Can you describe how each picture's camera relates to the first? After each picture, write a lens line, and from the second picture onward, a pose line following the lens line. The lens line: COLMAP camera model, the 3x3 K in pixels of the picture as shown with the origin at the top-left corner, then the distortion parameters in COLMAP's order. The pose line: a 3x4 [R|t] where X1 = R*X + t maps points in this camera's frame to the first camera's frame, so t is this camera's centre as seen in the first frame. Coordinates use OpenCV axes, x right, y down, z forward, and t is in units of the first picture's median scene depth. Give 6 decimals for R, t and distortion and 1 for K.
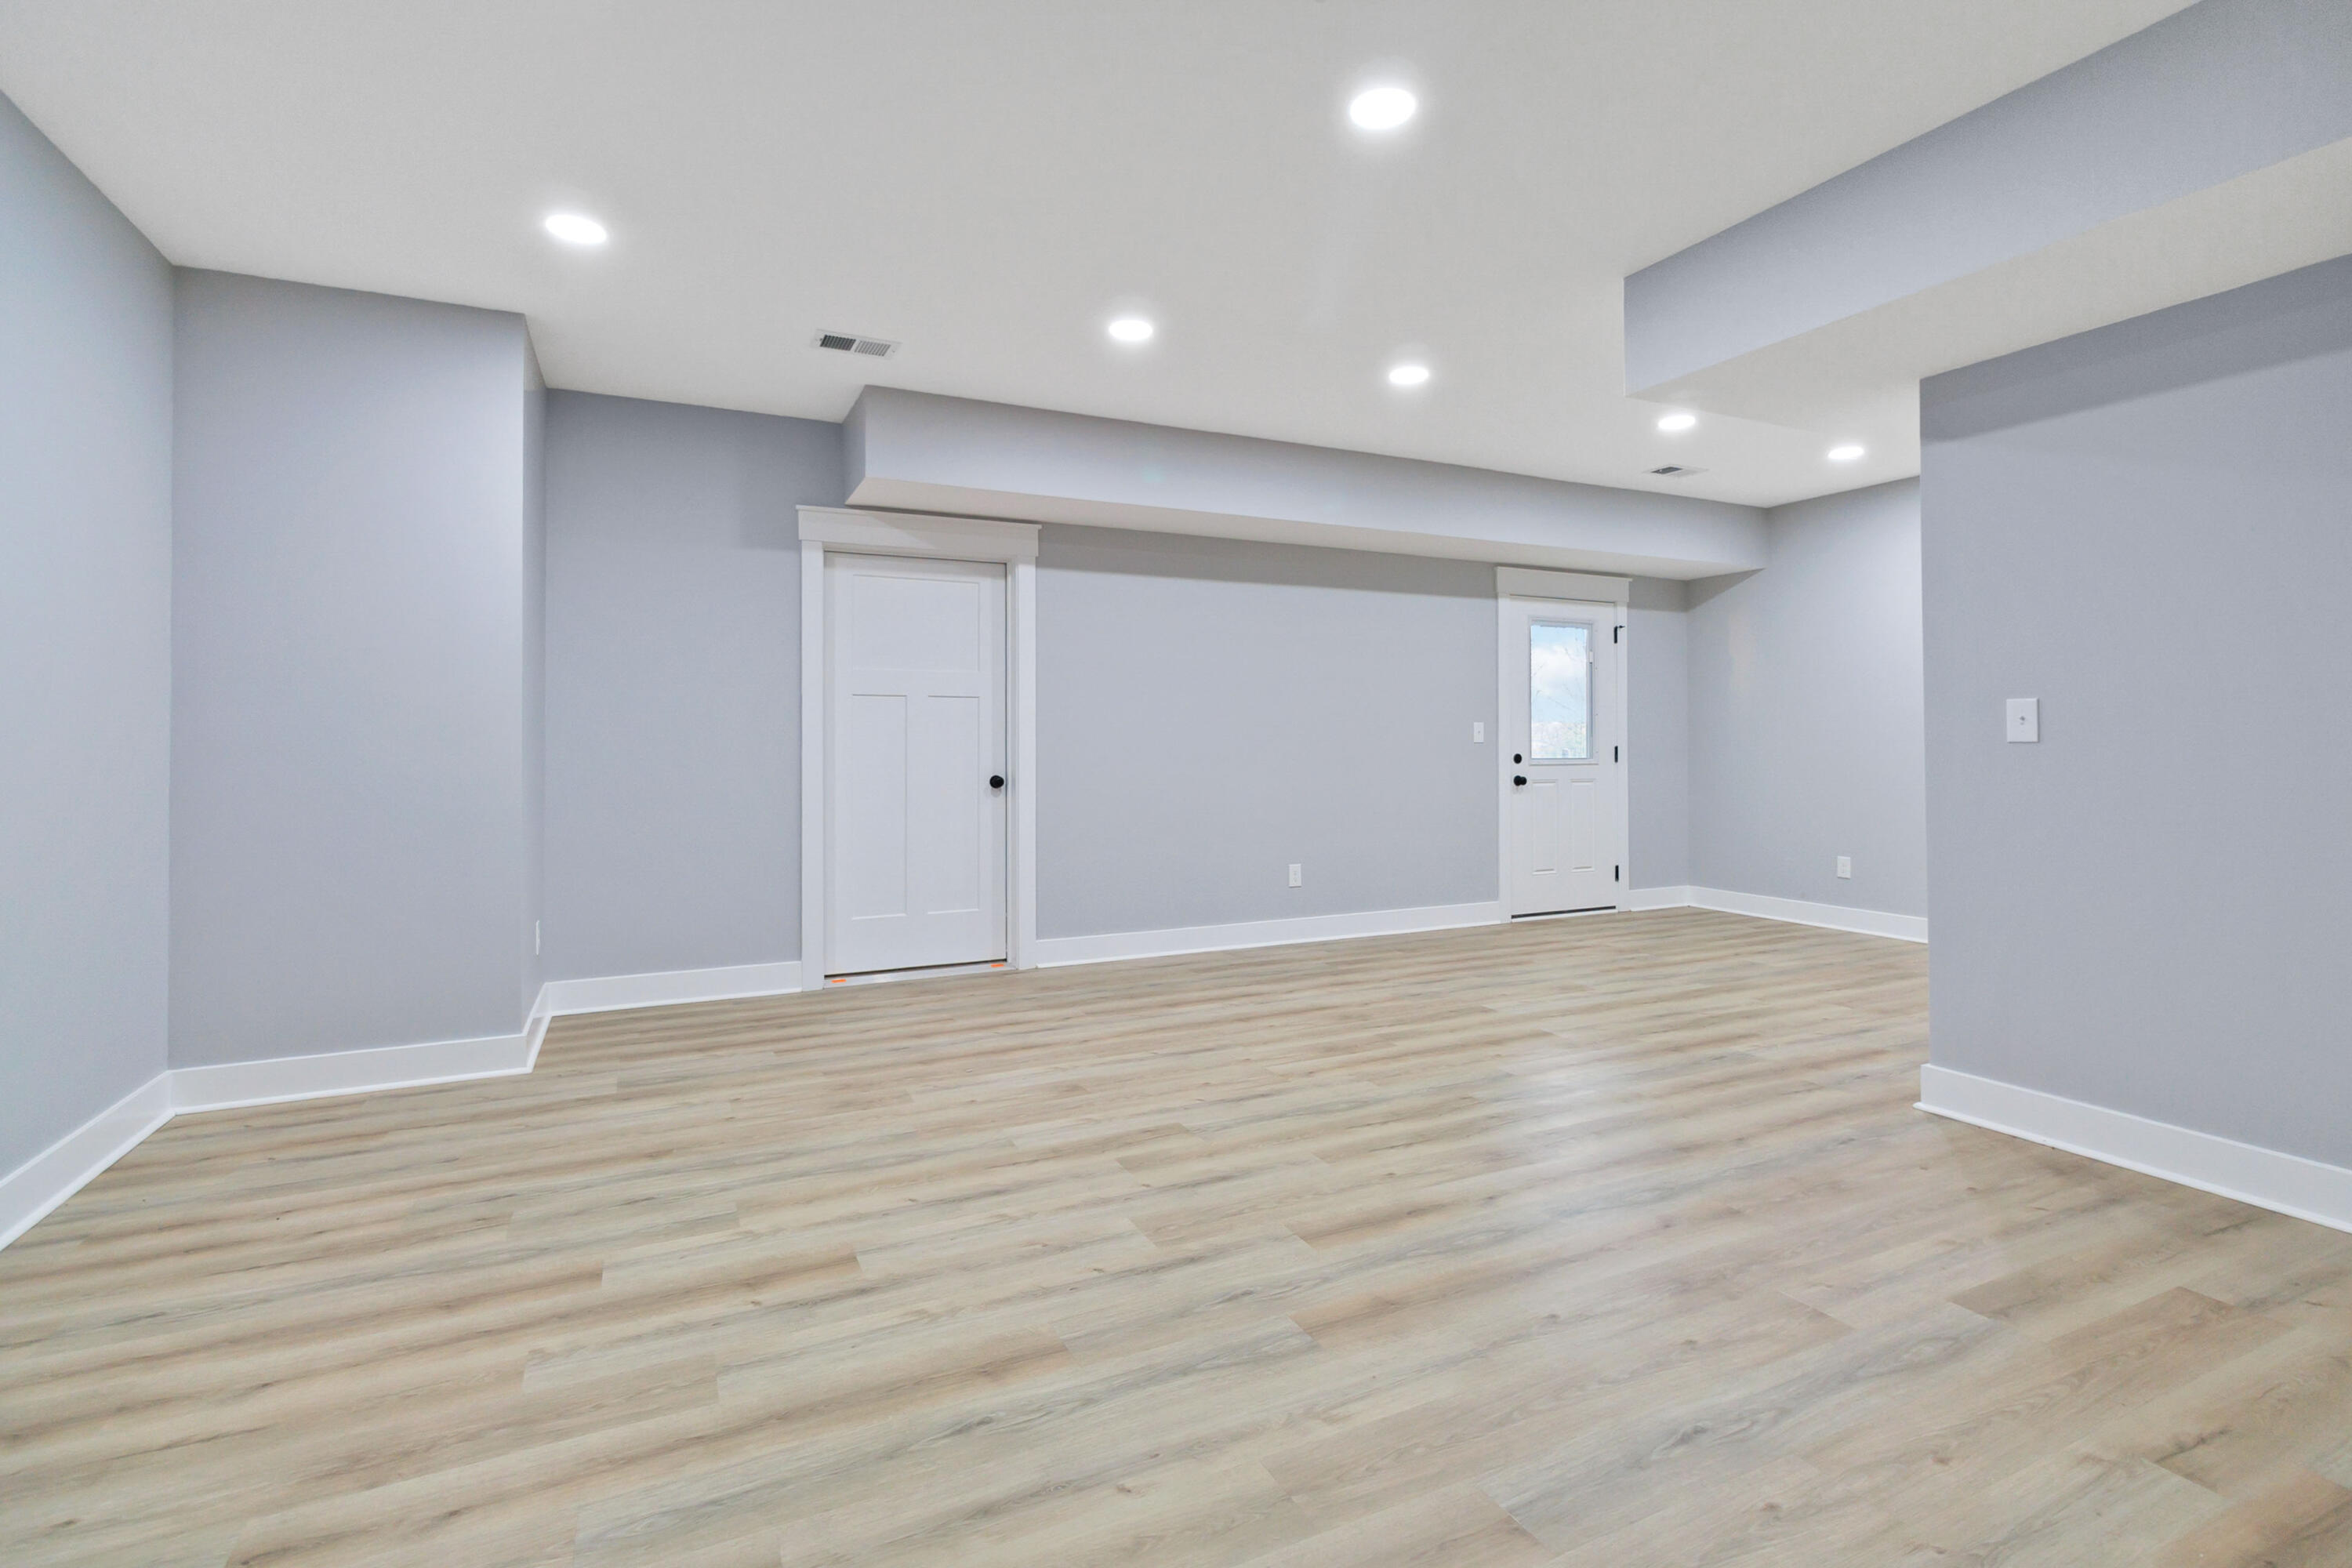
lens RADIAL K [[1091.9, 0, 1194.5], [0, 1091.9, 748.1], [0, 0, 1]] dist [0.005067, 0.000540]
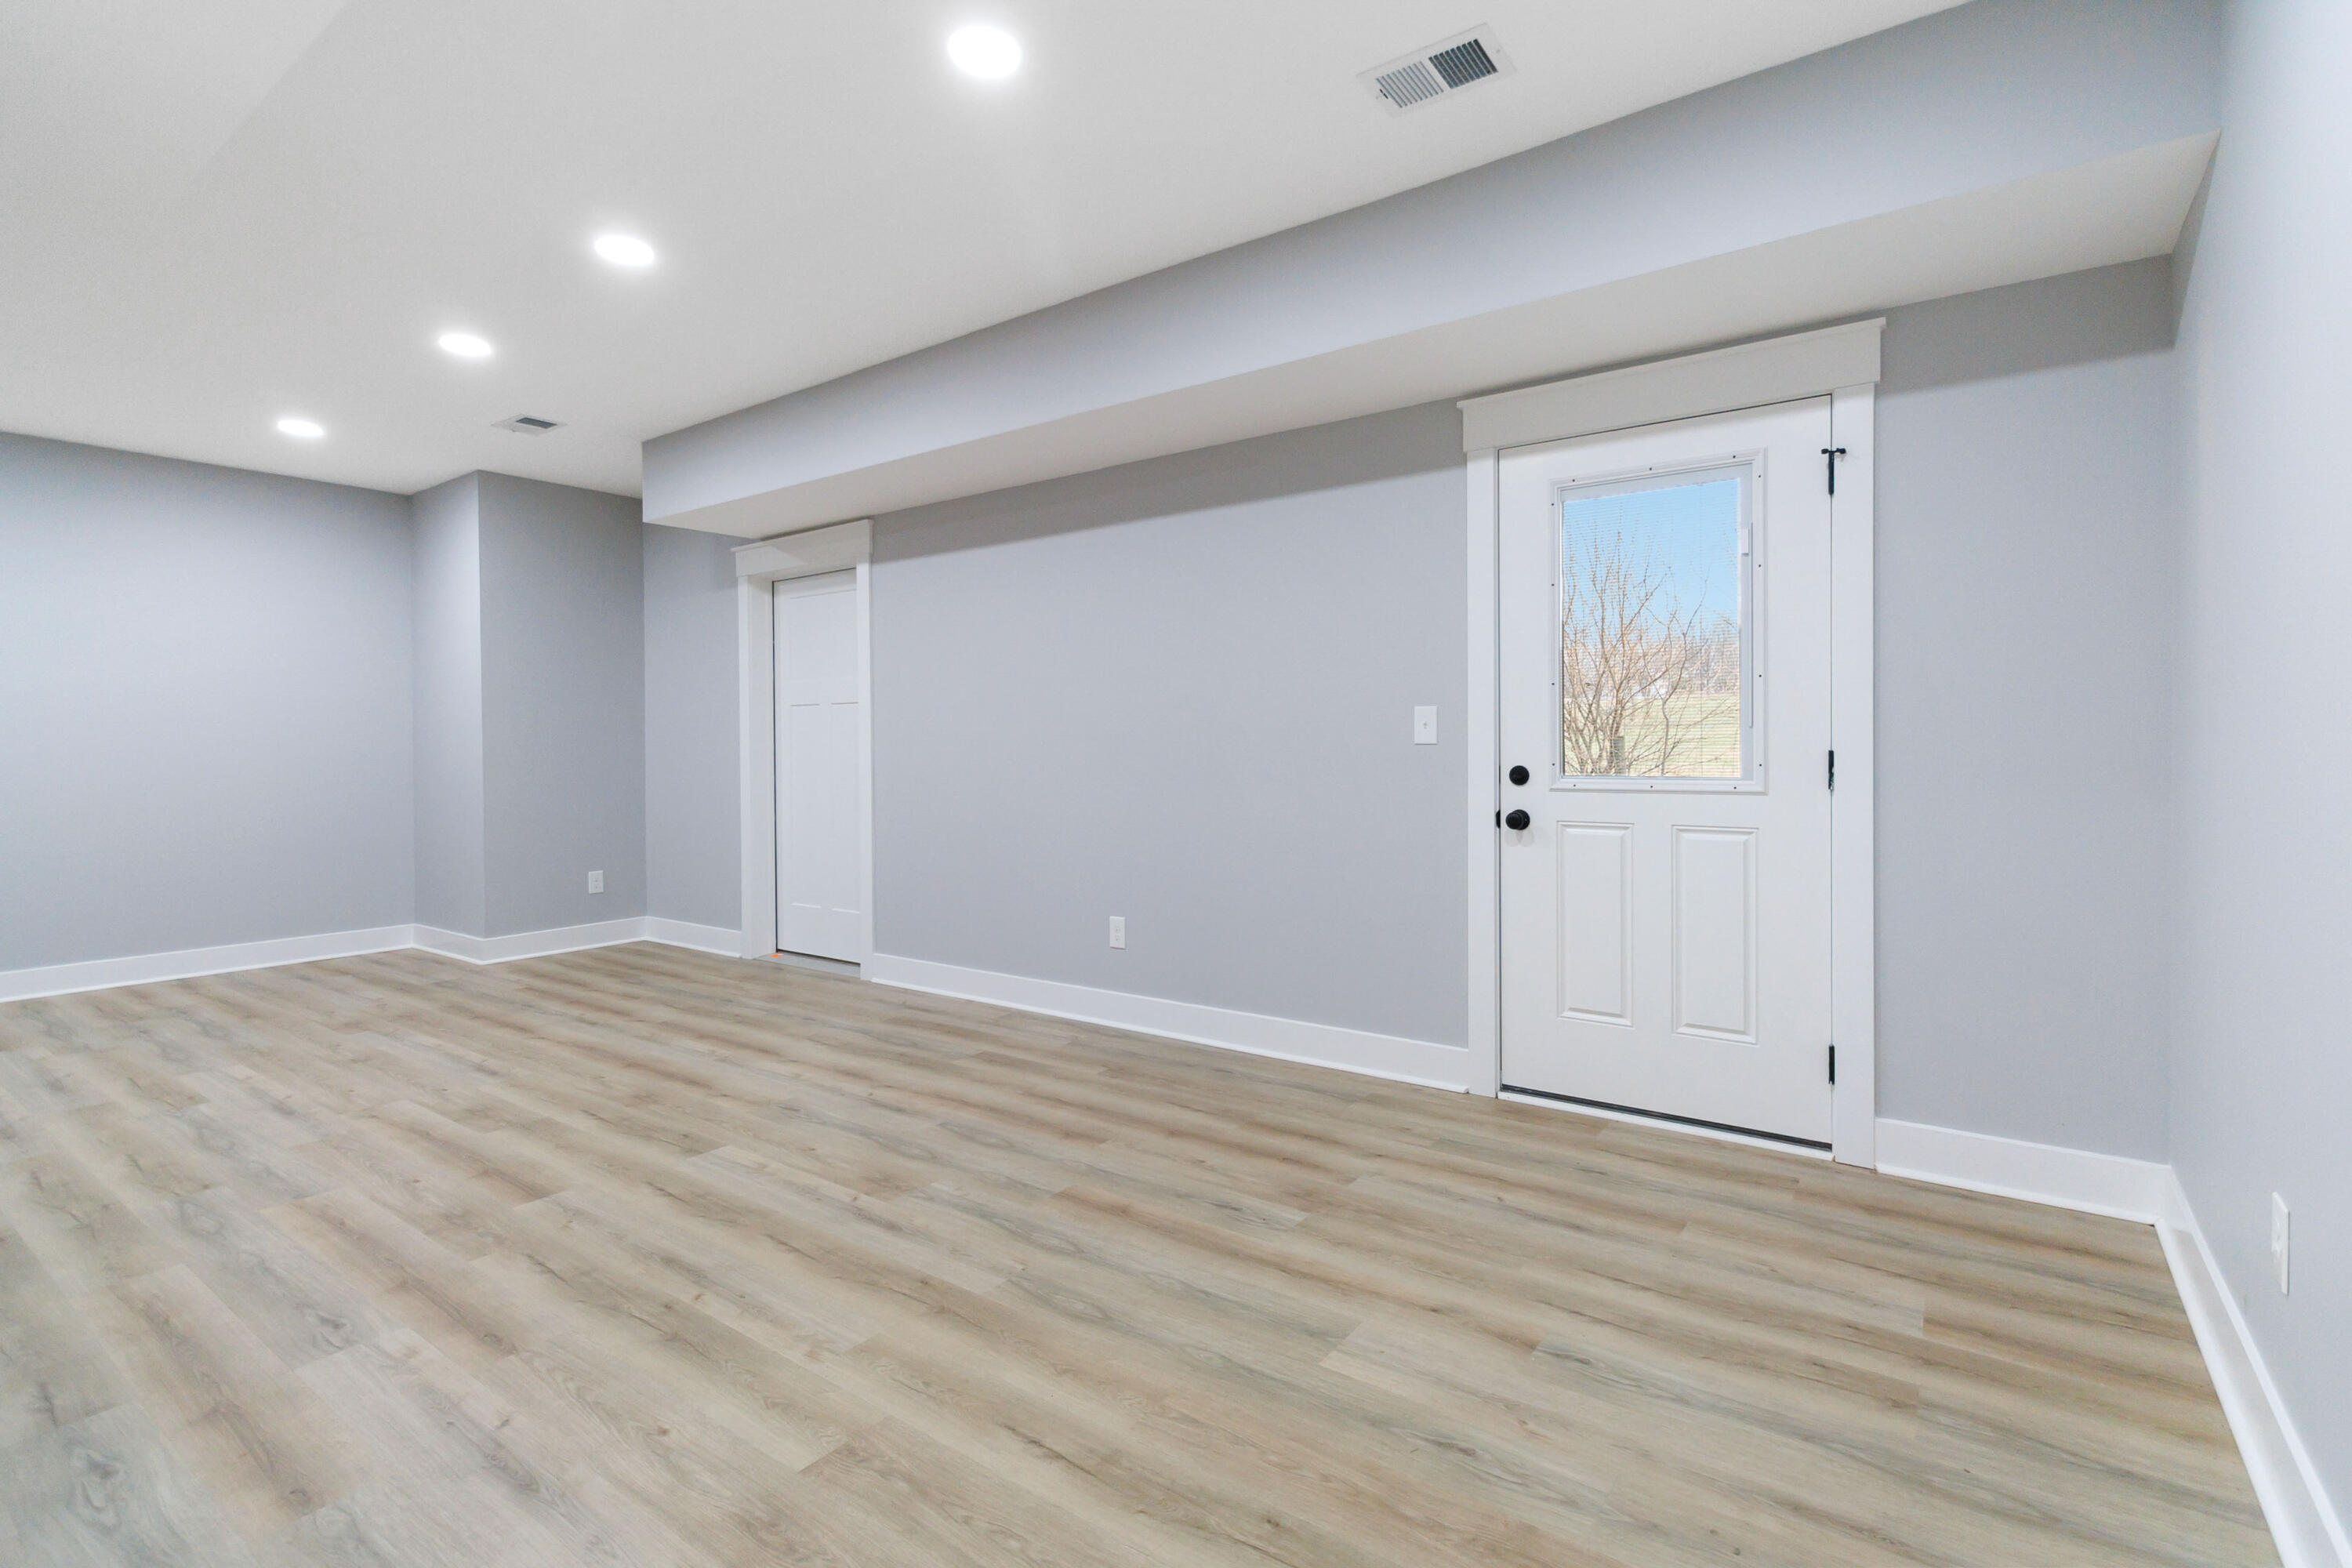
lens RADIAL K [[1091.9, 0, 1194.5], [0, 1091.9, 748.1], [0, 0, 1]] dist [0.005067, 0.000540]
pose [[0.469556, 0.001562, -0.882901, 1.098917], [0.003855, 0.999985, 0.003819, -0.008679], [0.882894, -0.005197, 0.469543, 1.051139]]
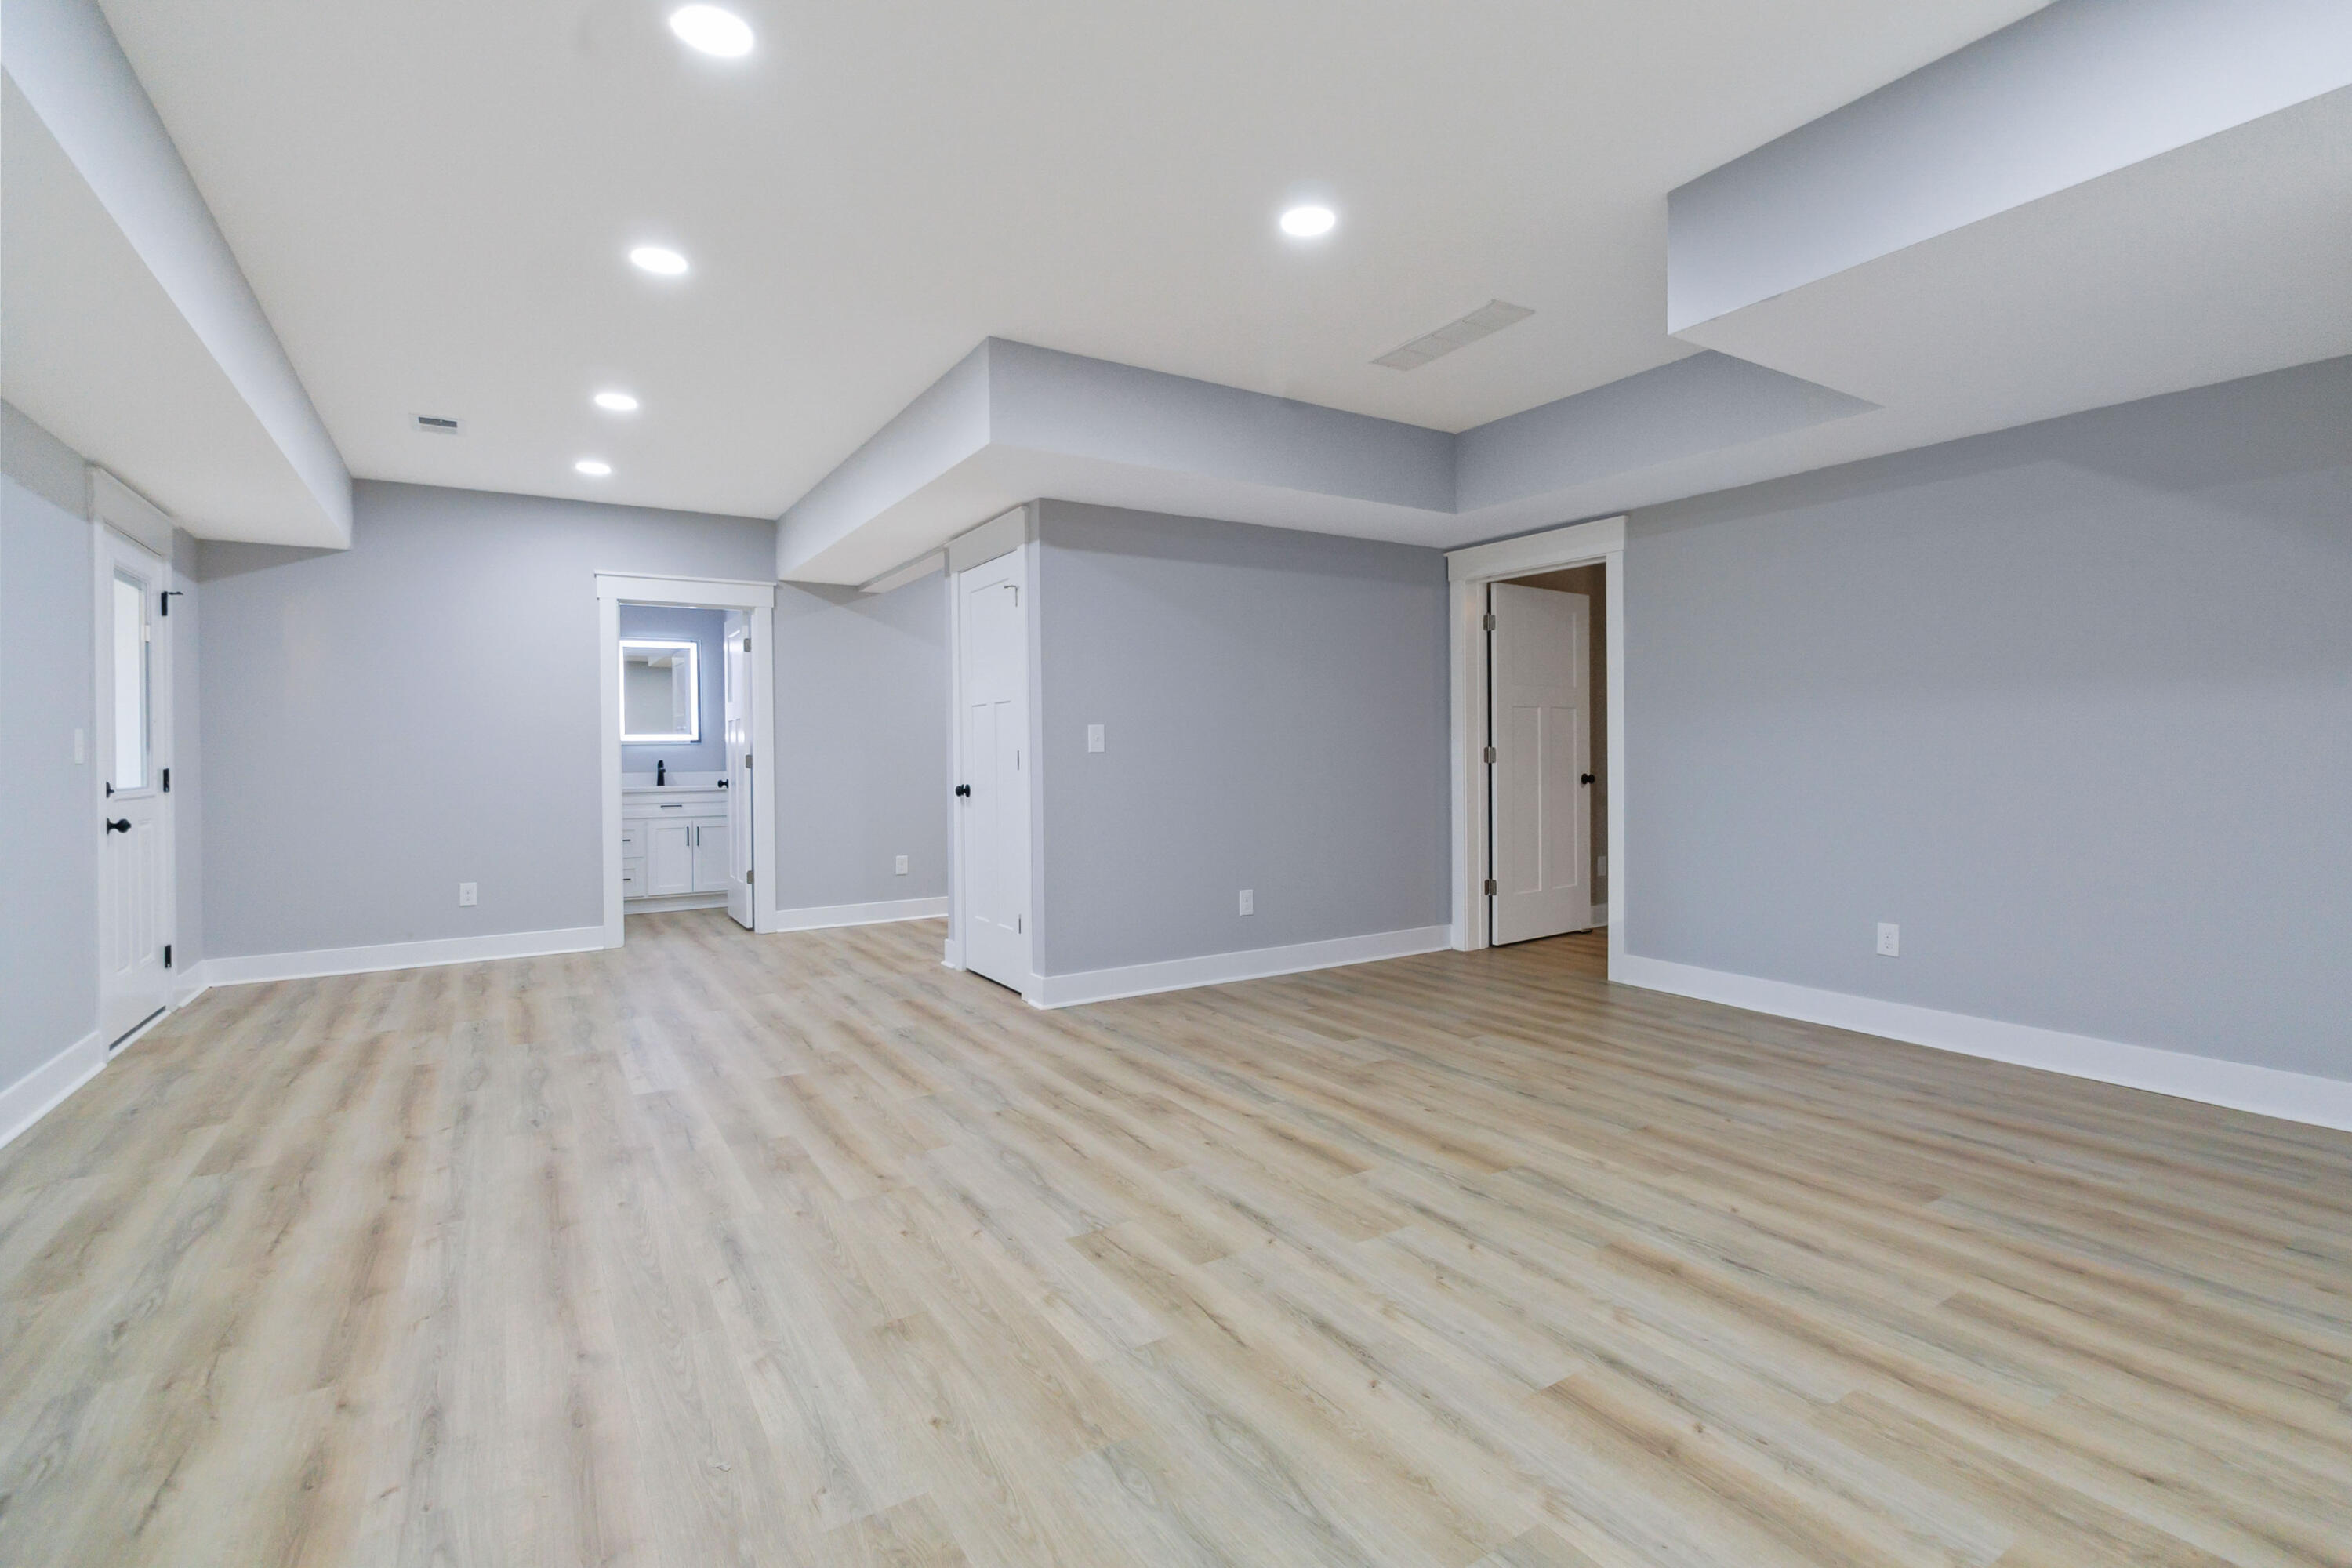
lens RADIAL K [[1091.2, 0, 1187.4], [0, 1091.2, 762.9], [0, 0, 1]] dist [0.001426, 0.000574]
pose [[-0.103633, -0.005826, 0.994599, -0.615266], [0.016476, 0.999836, 0.007573, -0.000076], [-0.994479, 0.017172, -0.103520, 0.766912]]
